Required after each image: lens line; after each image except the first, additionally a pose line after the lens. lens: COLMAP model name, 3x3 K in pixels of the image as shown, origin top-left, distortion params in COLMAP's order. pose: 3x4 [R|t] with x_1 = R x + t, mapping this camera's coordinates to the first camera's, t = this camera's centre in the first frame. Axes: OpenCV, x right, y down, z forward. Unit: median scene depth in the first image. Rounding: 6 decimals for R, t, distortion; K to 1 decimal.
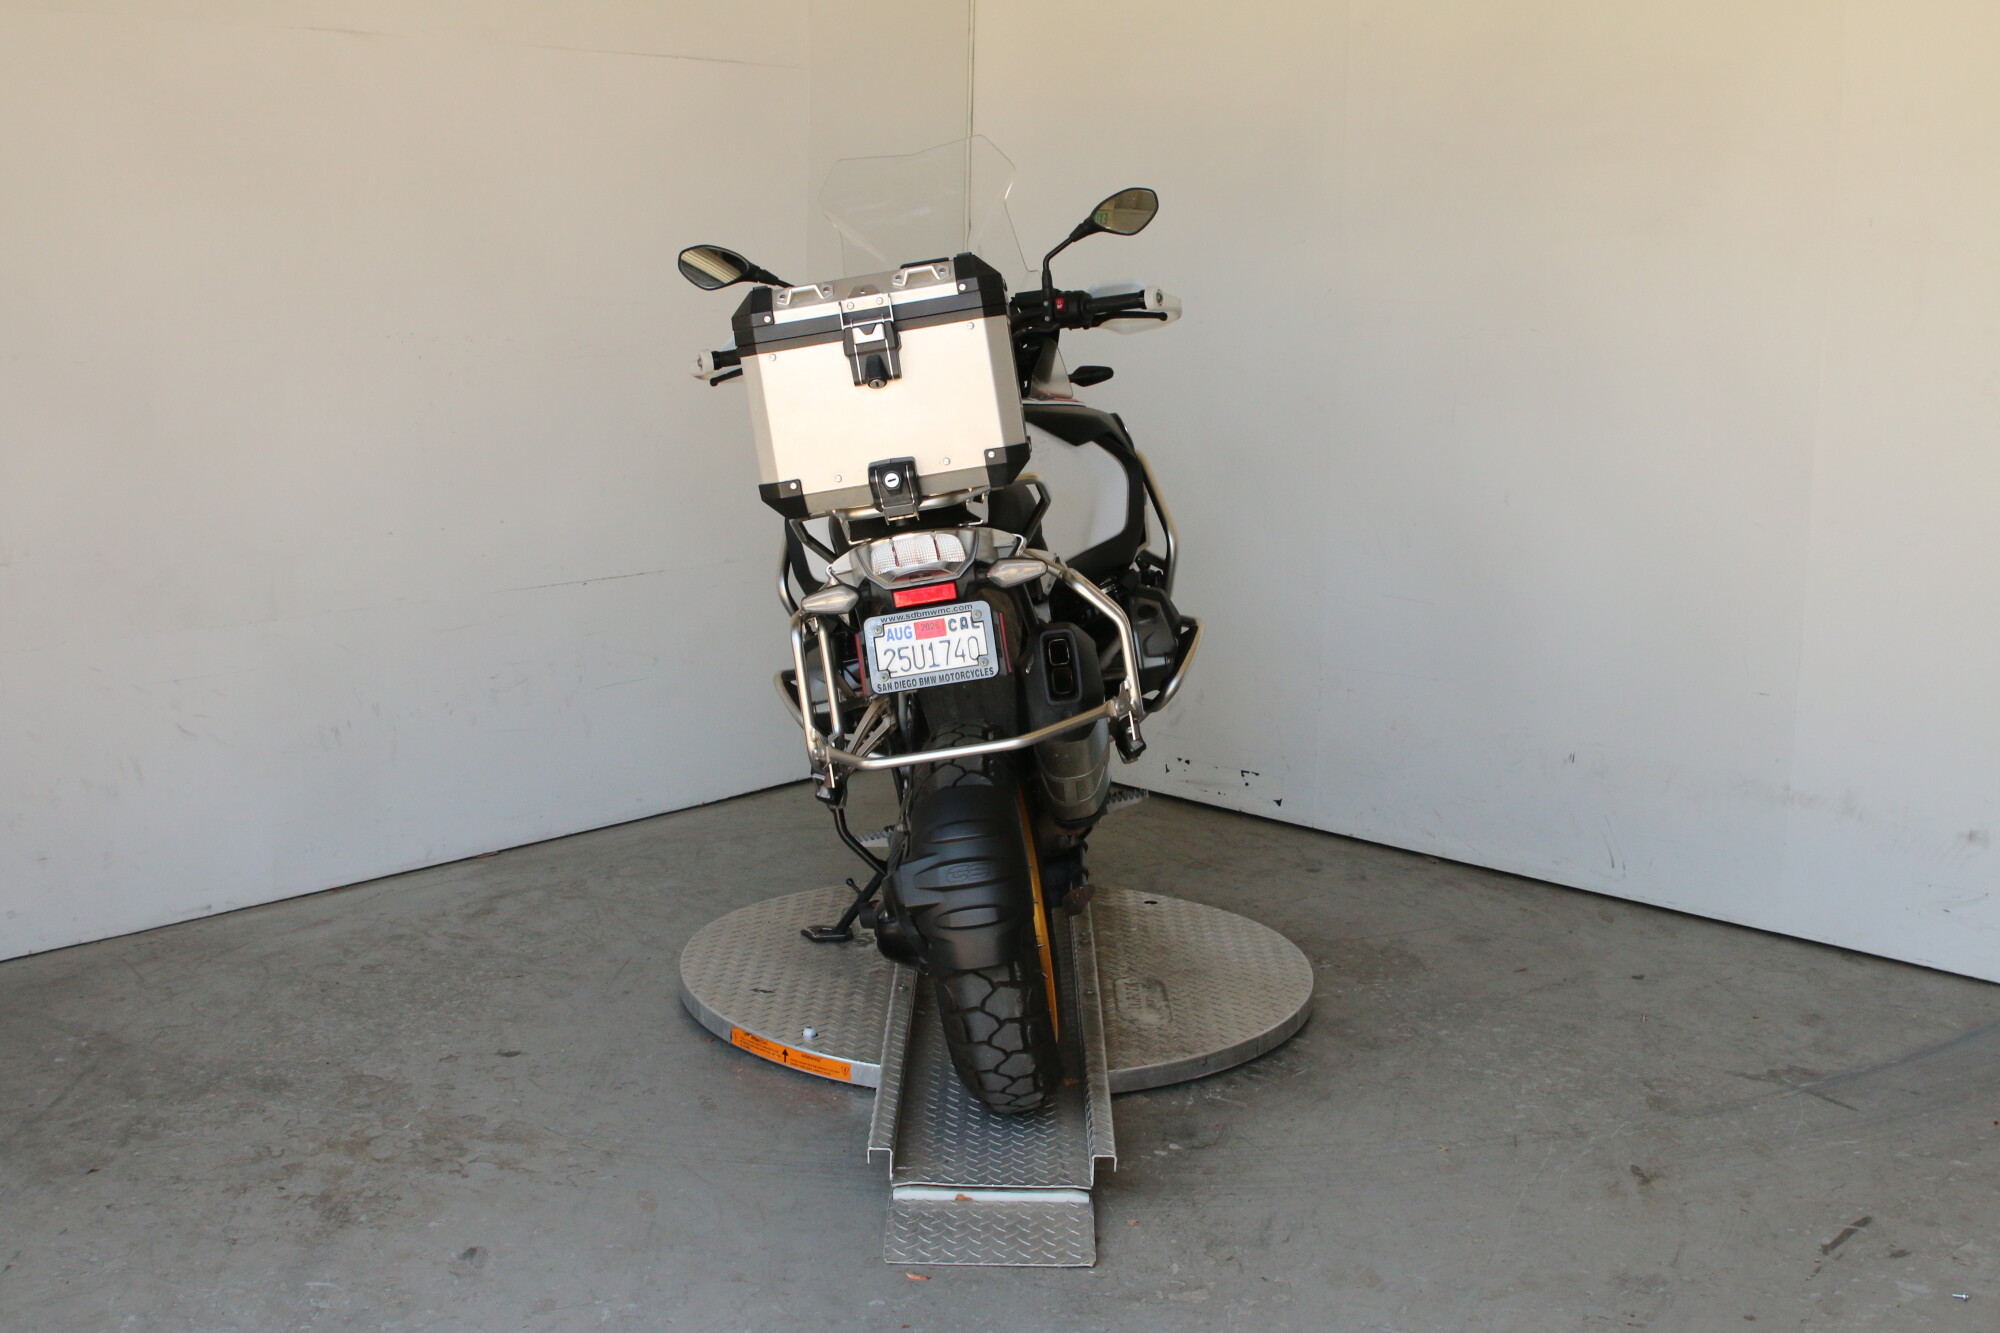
lens RADIAL K [[2421.1, 0, 1012.2], [0, 2421.1, 657.2], [0, 0, 1]] dist [-0.073076, 0.000000]
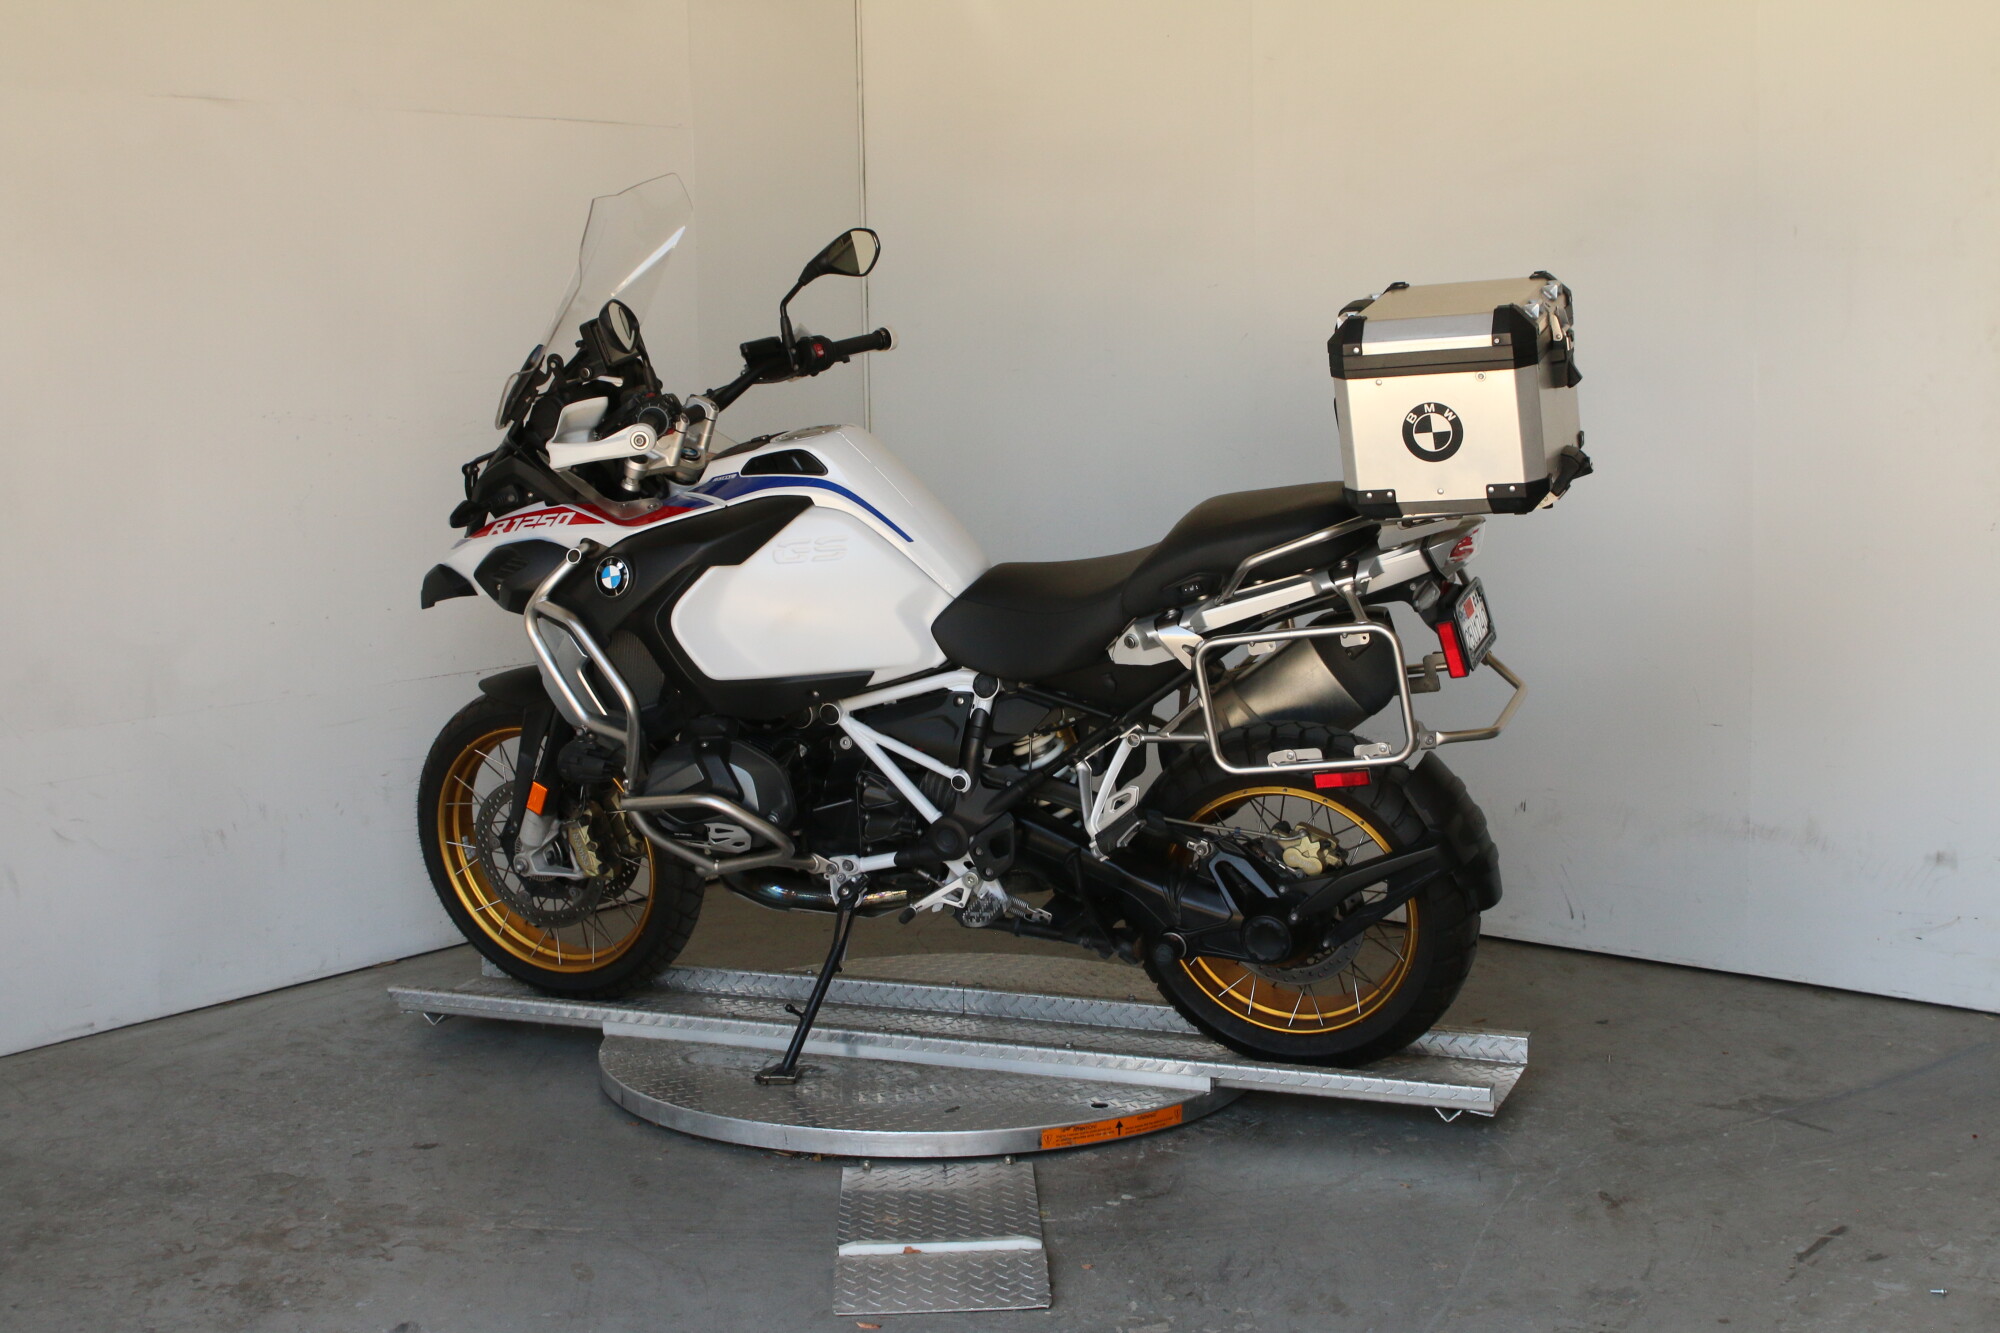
lens RADIAL K [[2664.7, 0, 1014.1], [0, 2664.7, 669.7], [0, 0, 1]] dist [-0.045278, 0.000000]
pose [[0.998388, -0.044476, 0.035246, -0.005839], [0.046165, 0.997749, -0.048639, 0.041361], [-0.033004, 0.050187, 0.998194, -0.068377]]
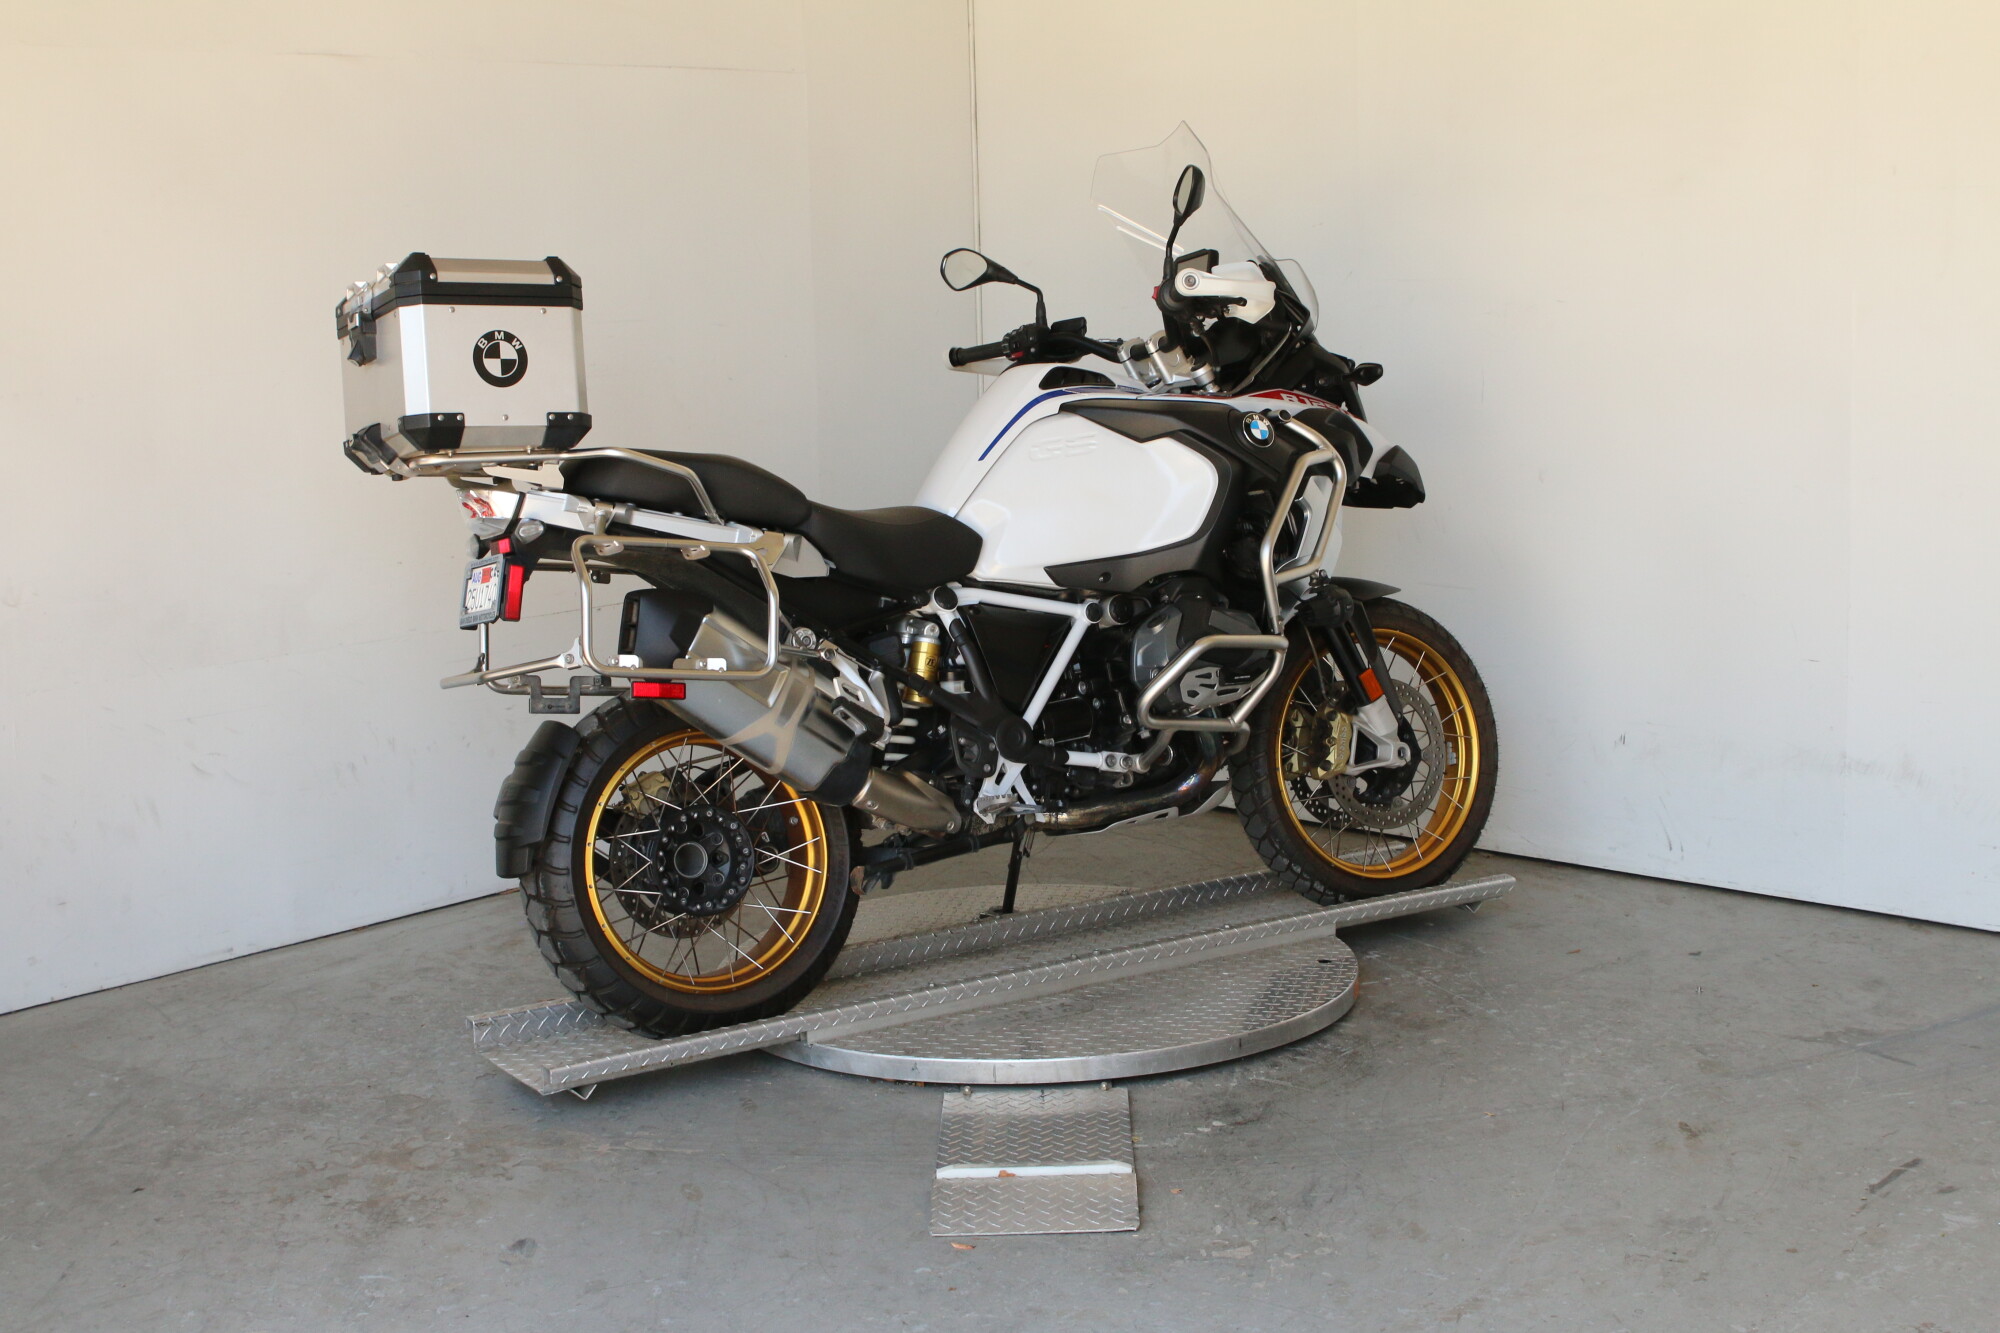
lens RADIAL K [[2664.7, 0, 1008.9], [0, 2664.7, 658.4], [0, 0, 1]] dist [-0.045278, 0.000000]
pose [[0.998765, -0.046176, -0.018317, 0.009963], [0.045731, 0.998665, -0.024029, 0.032896], [0.019403, 0.023162, 0.999543, -0.100783]]
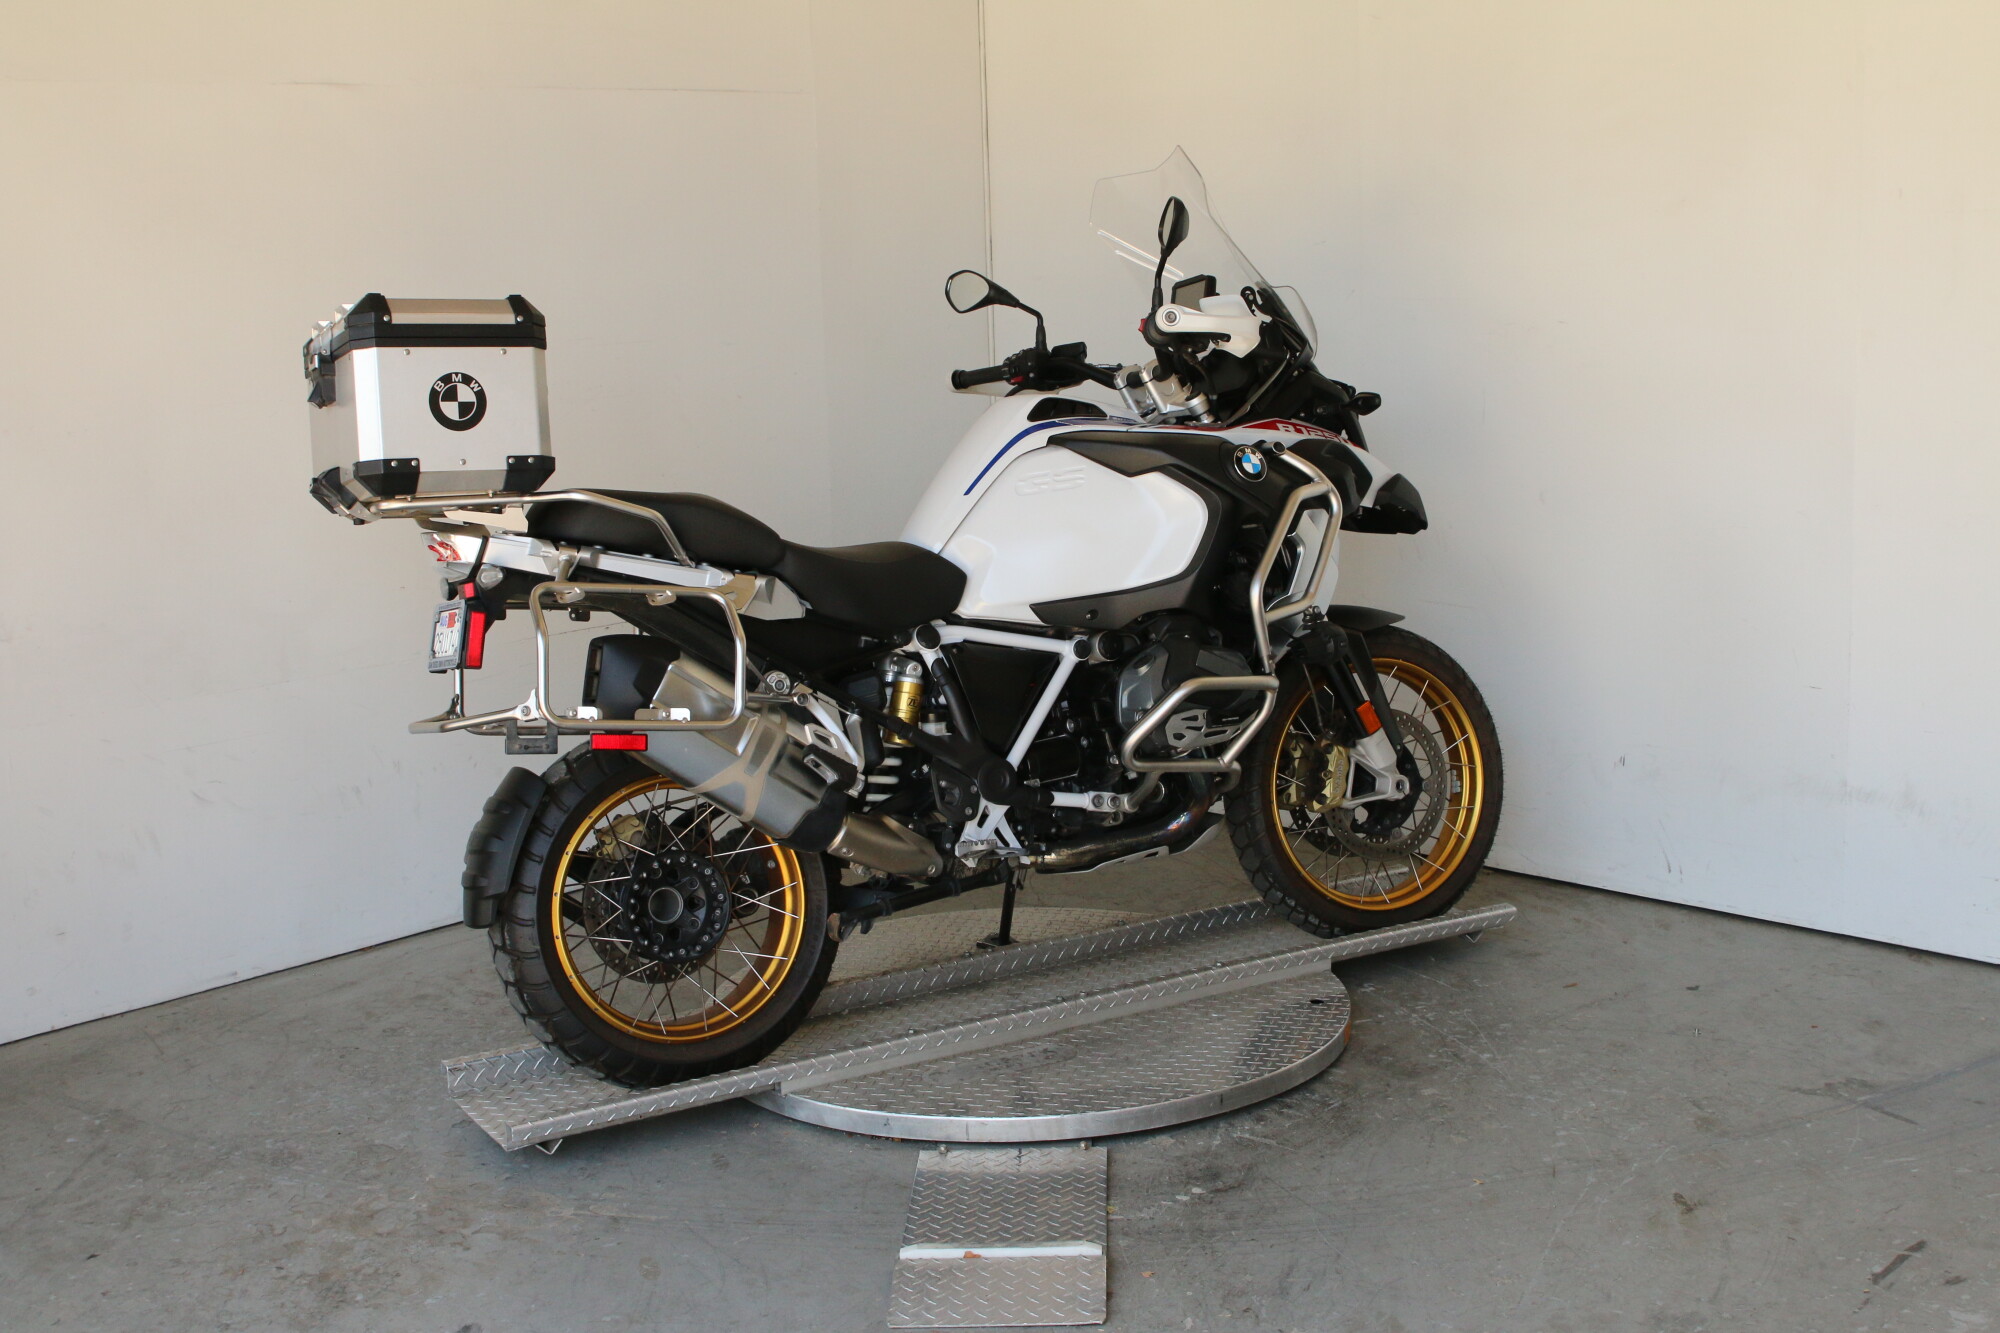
lens RADIAL K [[2421.1, 0, 1004.0], [0, 2421.1, 667.3], [0, 0, 1]] dist [-0.073076, 0.000000]
pose [[0.997848, -0.045839, -0.046884, 0.043960], [0.045864, 0.998948, -0.000535, -0.009243], [0.046859, -0.001616, 0.998900, 0.031614]]
